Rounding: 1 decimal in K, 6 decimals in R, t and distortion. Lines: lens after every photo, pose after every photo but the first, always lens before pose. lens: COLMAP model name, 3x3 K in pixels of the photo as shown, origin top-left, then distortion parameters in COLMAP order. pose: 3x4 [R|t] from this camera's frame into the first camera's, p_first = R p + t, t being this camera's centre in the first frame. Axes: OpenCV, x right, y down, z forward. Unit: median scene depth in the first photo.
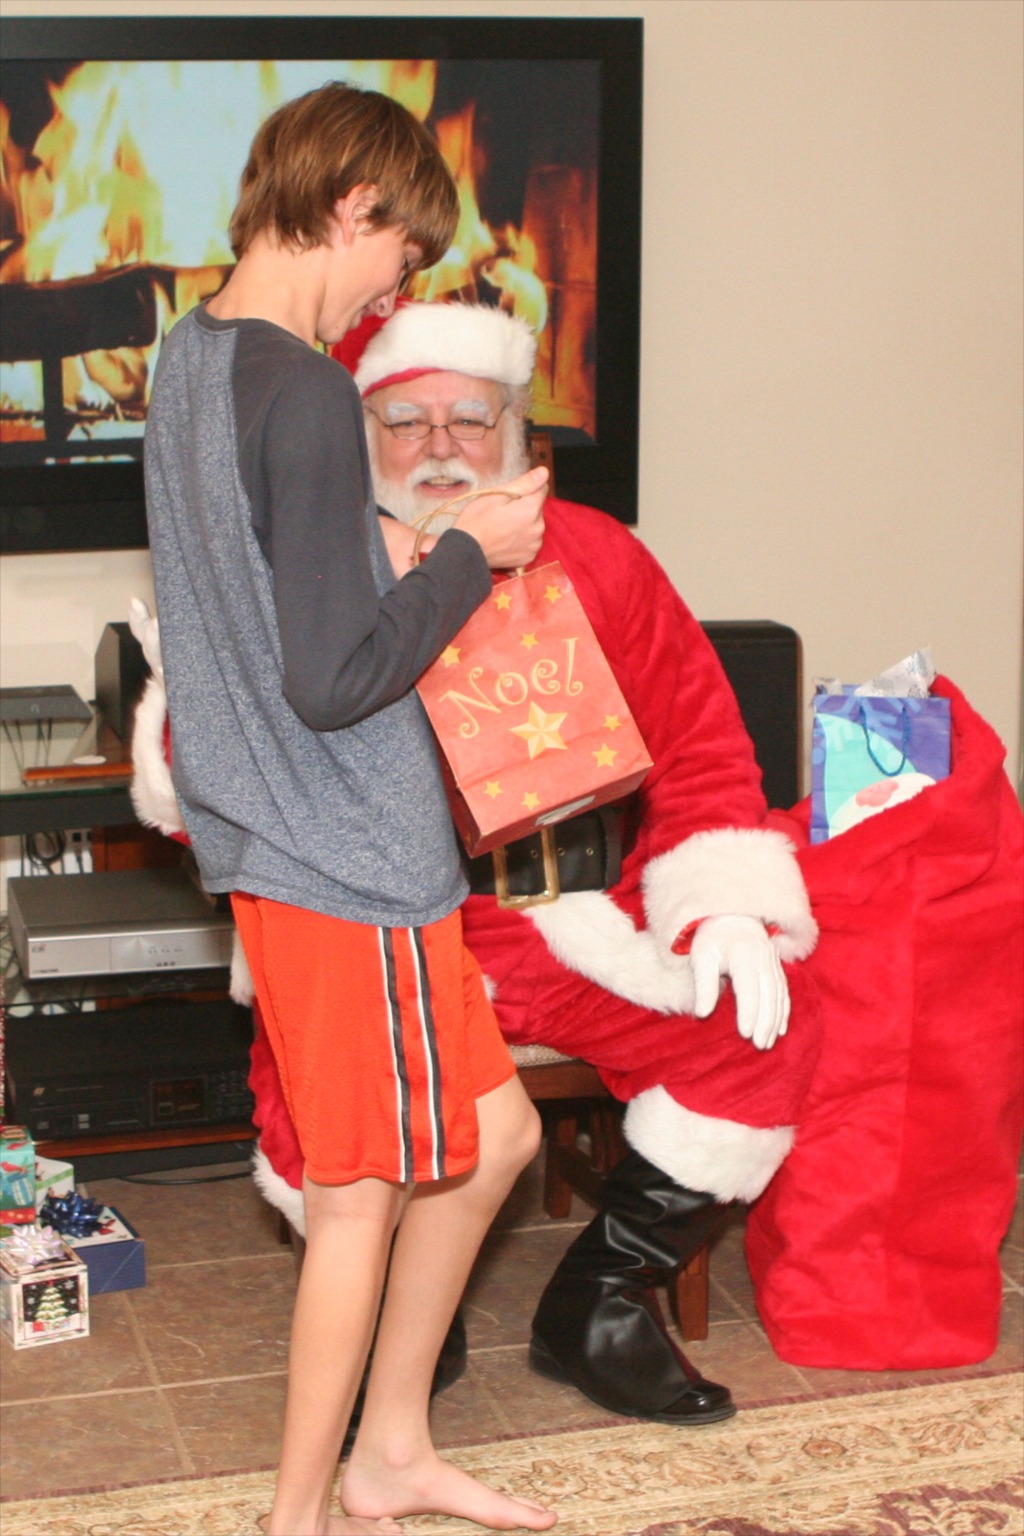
lens RADIAL K [[3088.3, 0, 510.3], [0, 3088.3, 631.2], [0, 0, 1]] dist [-0.027602, -0.302526]
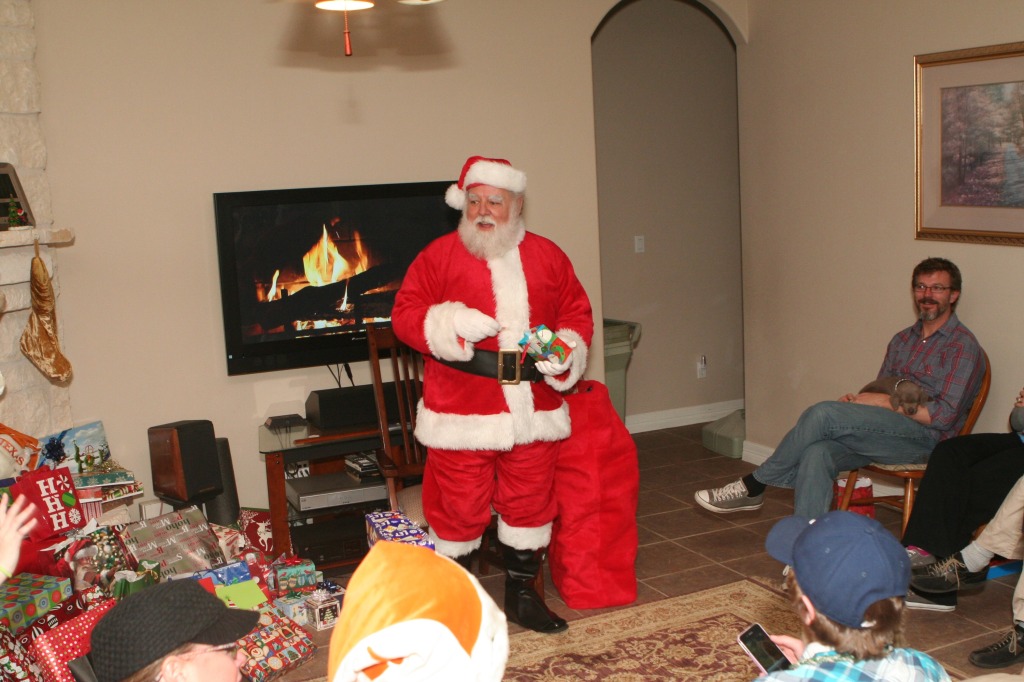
lens RADIAL K [[1145.3, 0, 512.0], [0, 1145.3, 341.0], [0, 0, 1]] dist [-0.128922, 0.119246]
pose [[0.987126, -0.070252, 0.143693, -0.115247], [0.078161, 0.995678, -0.050152, 0.023671], [-0.139549, 0.060738, 0.988351, -0.131628]]
